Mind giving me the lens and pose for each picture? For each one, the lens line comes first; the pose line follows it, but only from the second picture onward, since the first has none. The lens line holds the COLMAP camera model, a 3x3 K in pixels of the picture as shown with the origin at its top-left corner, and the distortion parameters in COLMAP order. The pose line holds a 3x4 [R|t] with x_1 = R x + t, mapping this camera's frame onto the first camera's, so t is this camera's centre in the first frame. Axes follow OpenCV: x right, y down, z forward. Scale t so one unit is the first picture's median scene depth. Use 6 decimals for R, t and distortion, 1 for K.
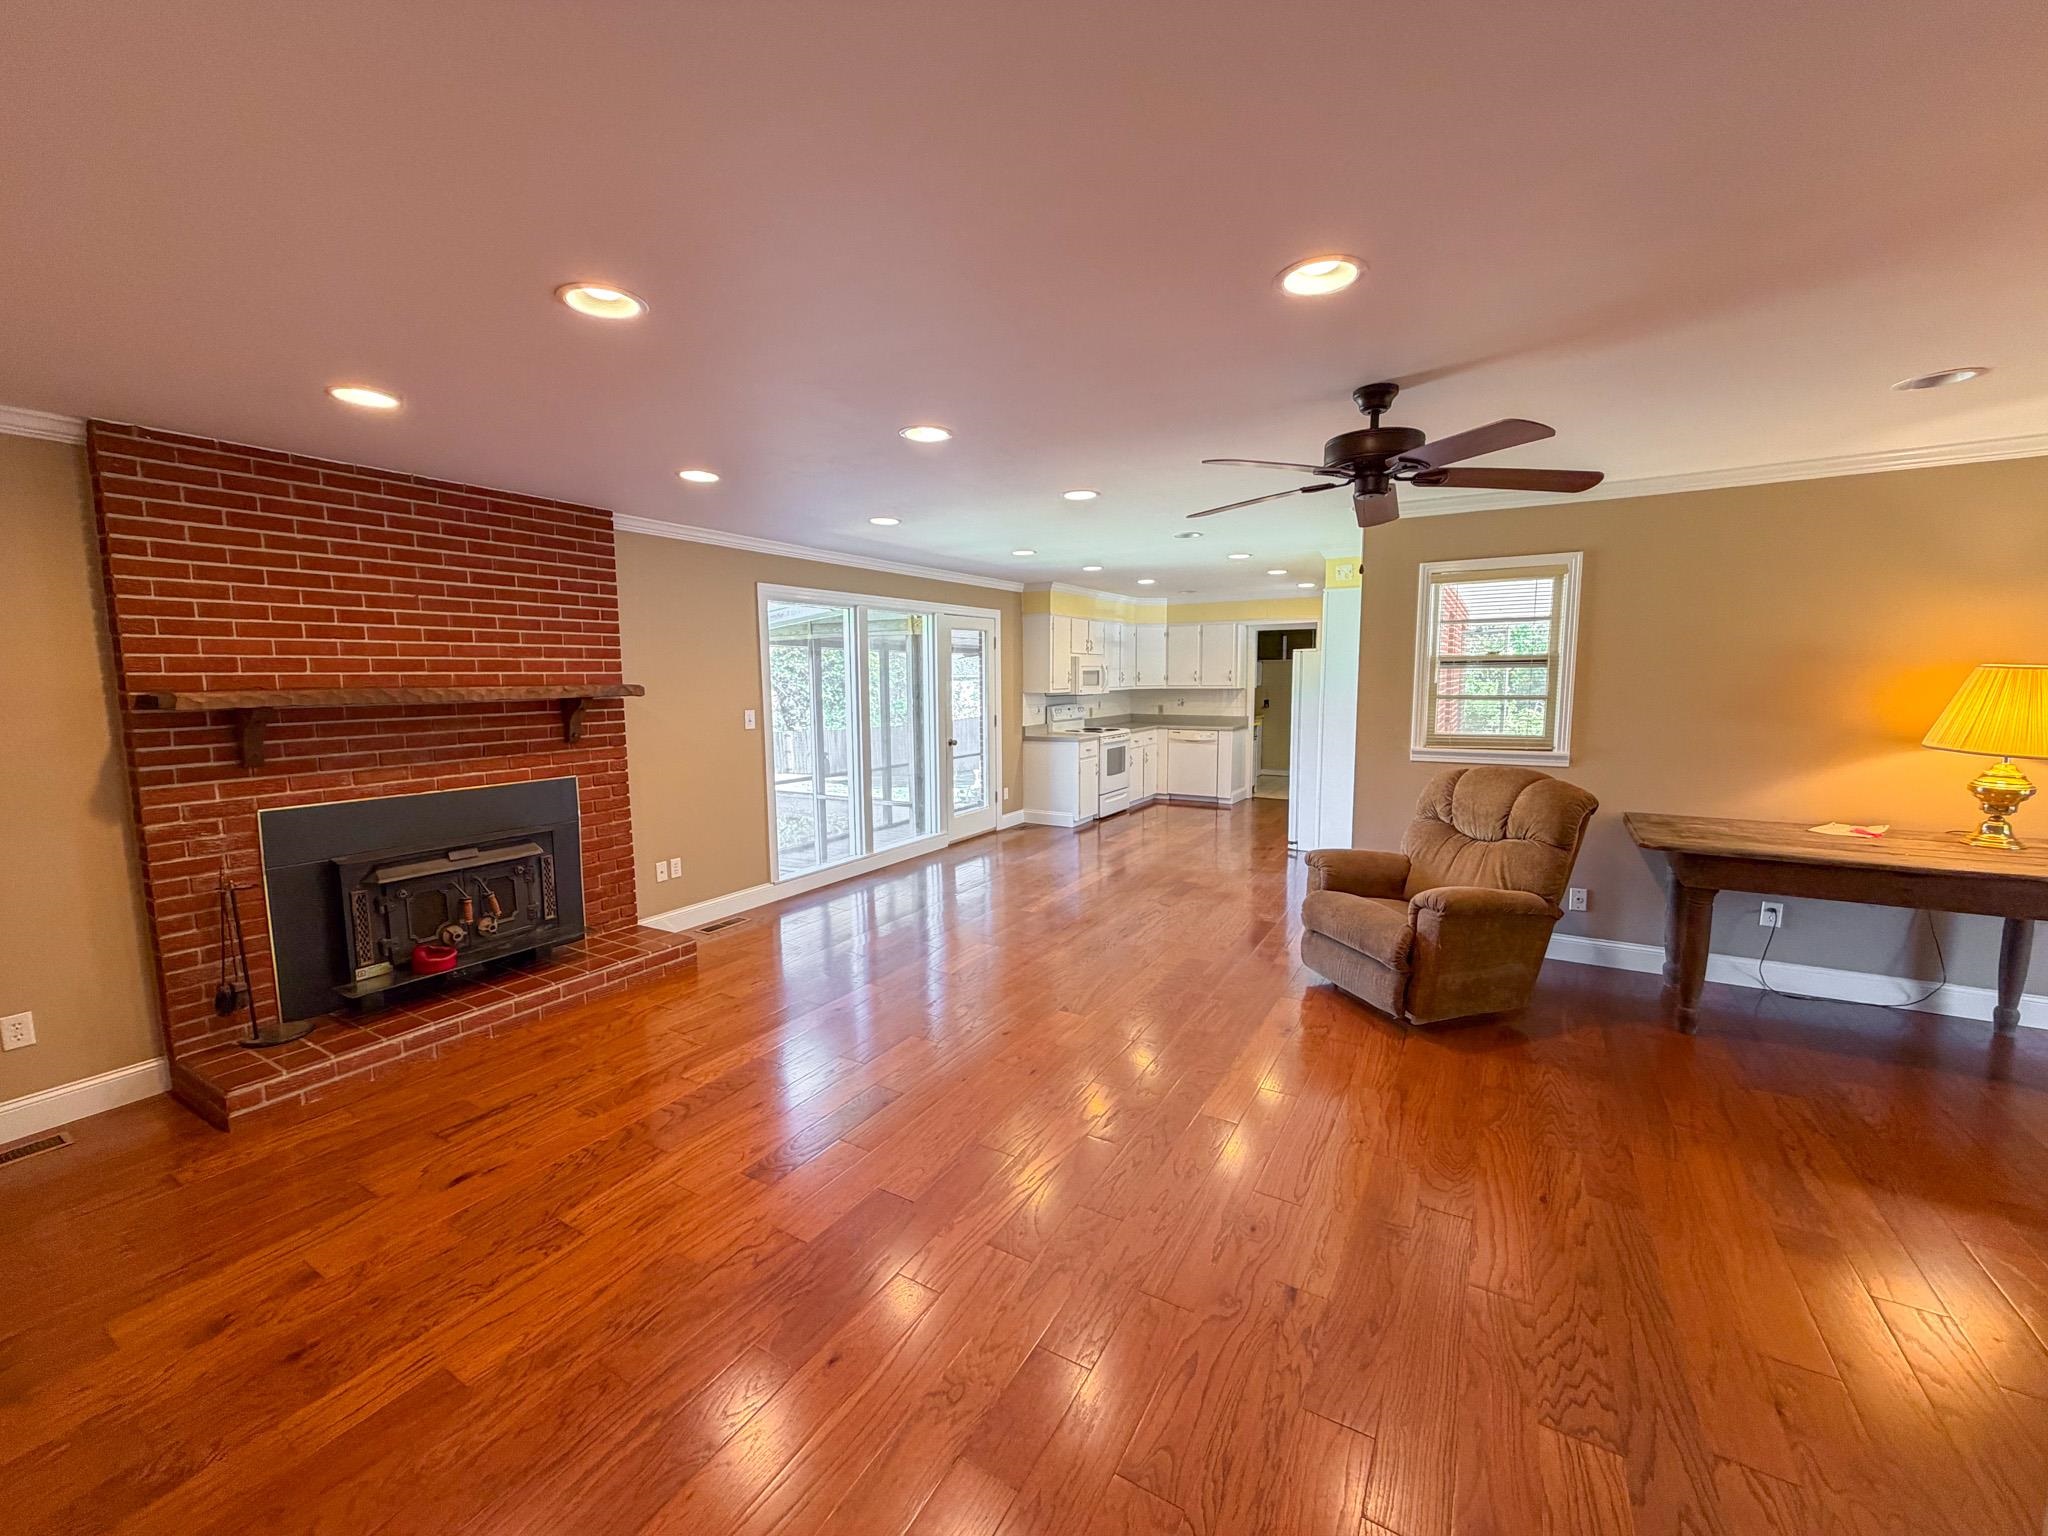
lens RADIAL K [[818.7, 0, 1019.3], [0, 818.7, 764.5], [0, 0, 1]] dist [-0.002183, -0.000843]
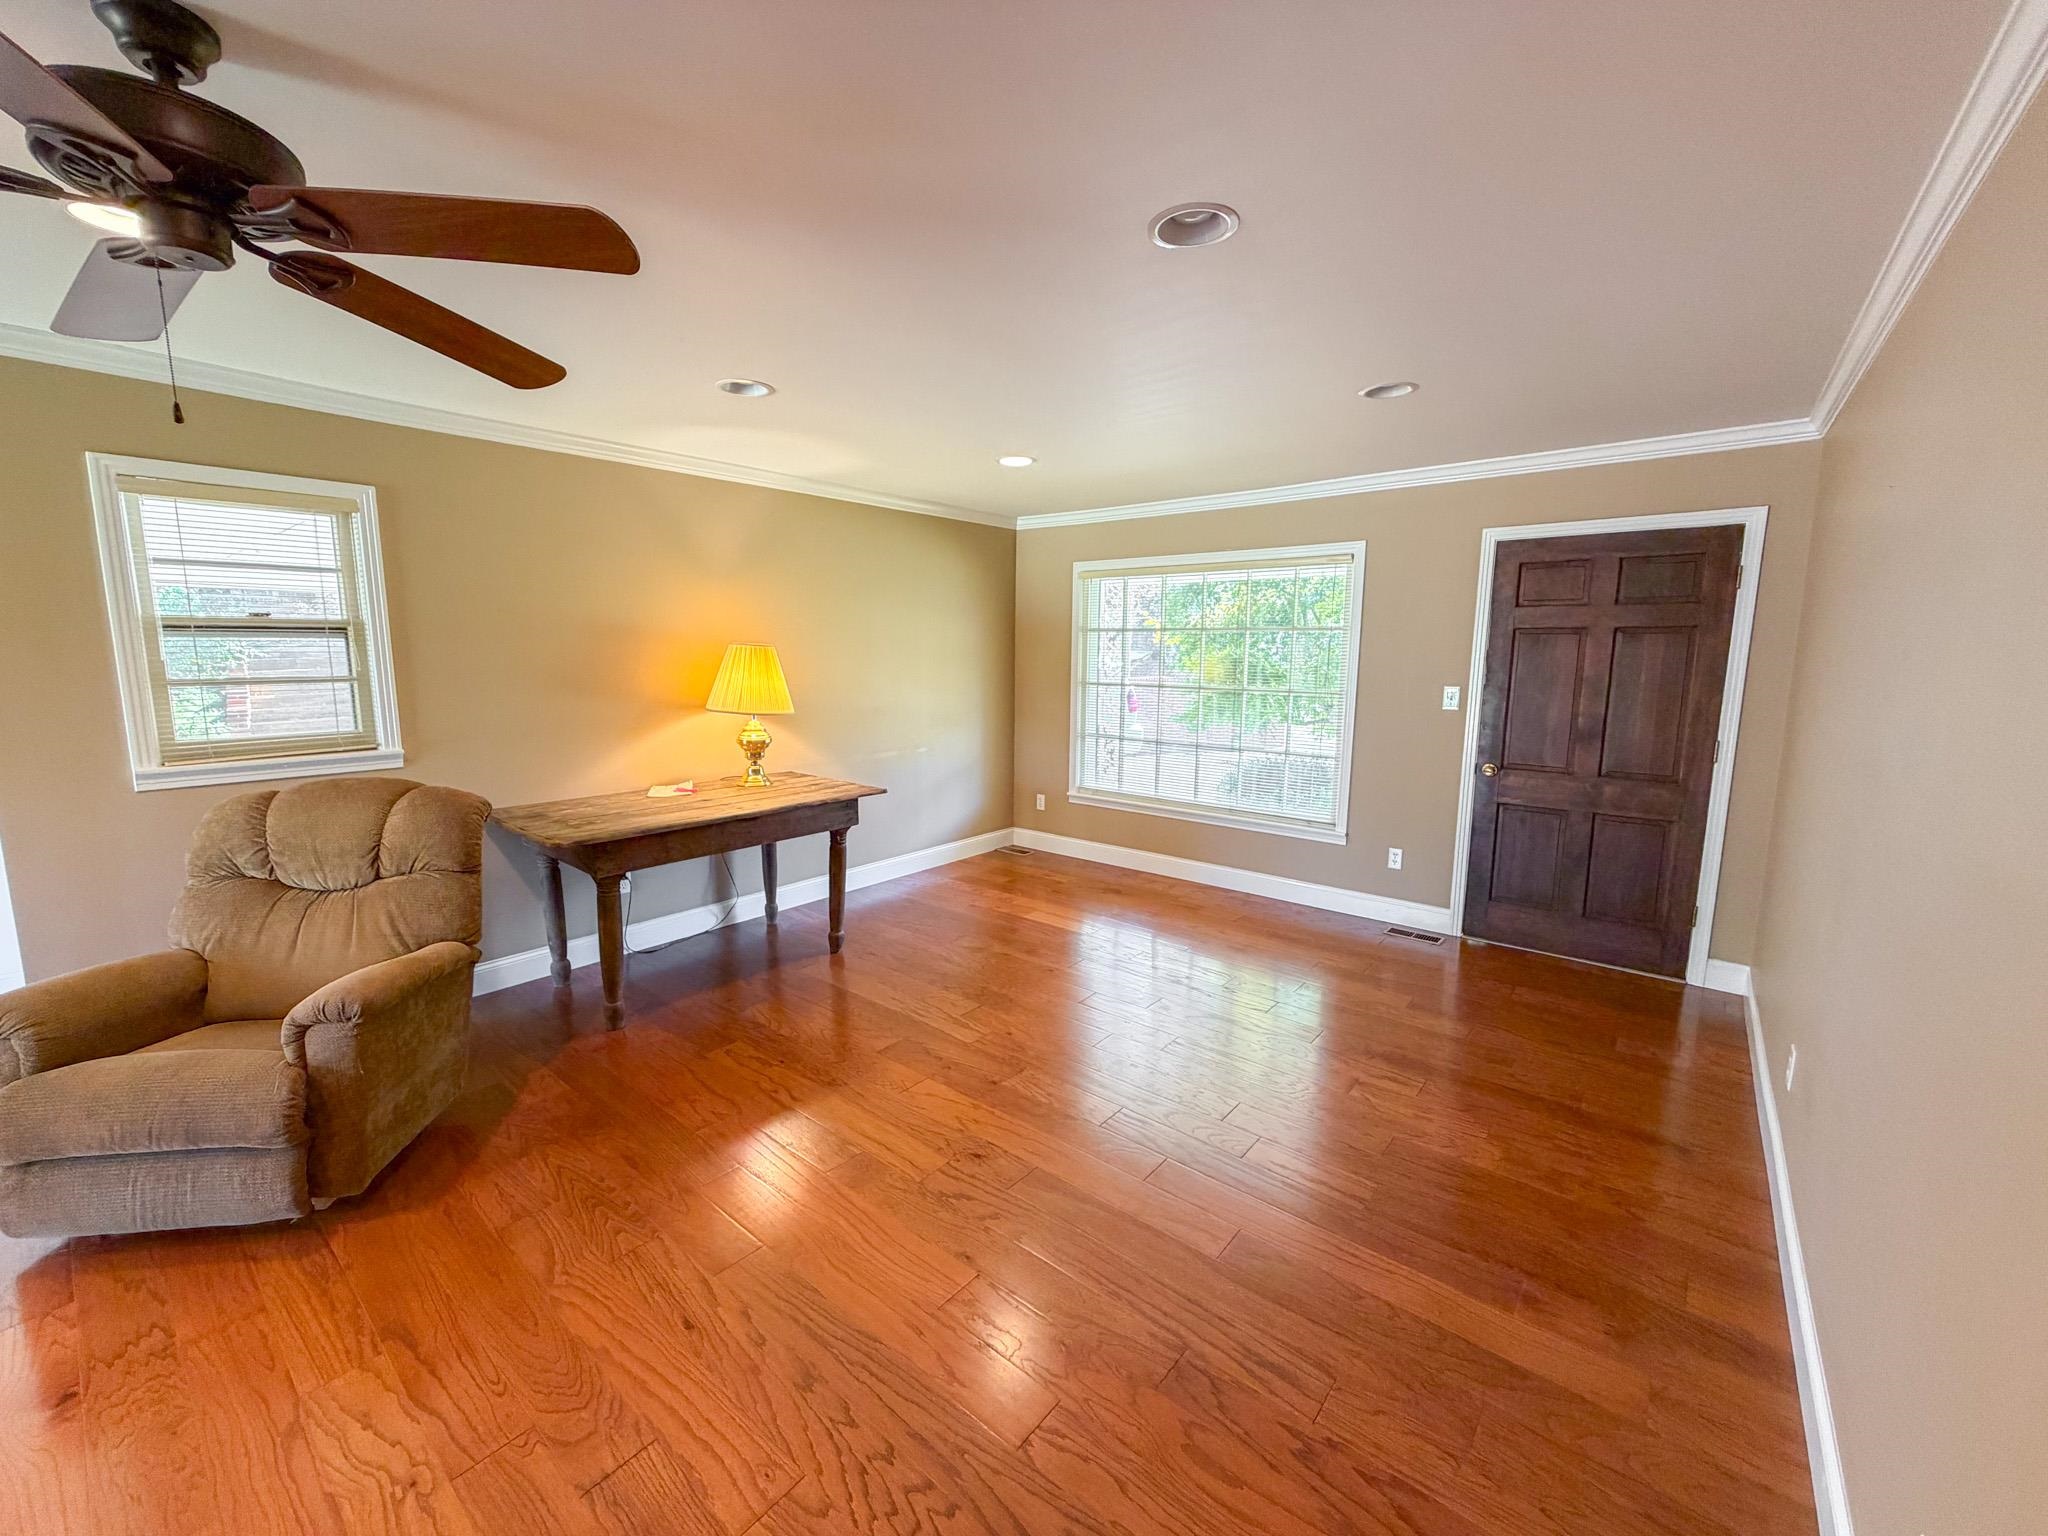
lens RADIAL K [[812.8, 0, 1022.0], [0, 812.8, 769.8], [0, 0, 1]] dist [0.000053, 0.000046]
pose [[0.157902, -0.133435, 0.978398, 0.006813], [0.106530, 0.987347, 0.117463, -0.025609], [-0.981692, 0.085681, 0.170119, 0.322698]]
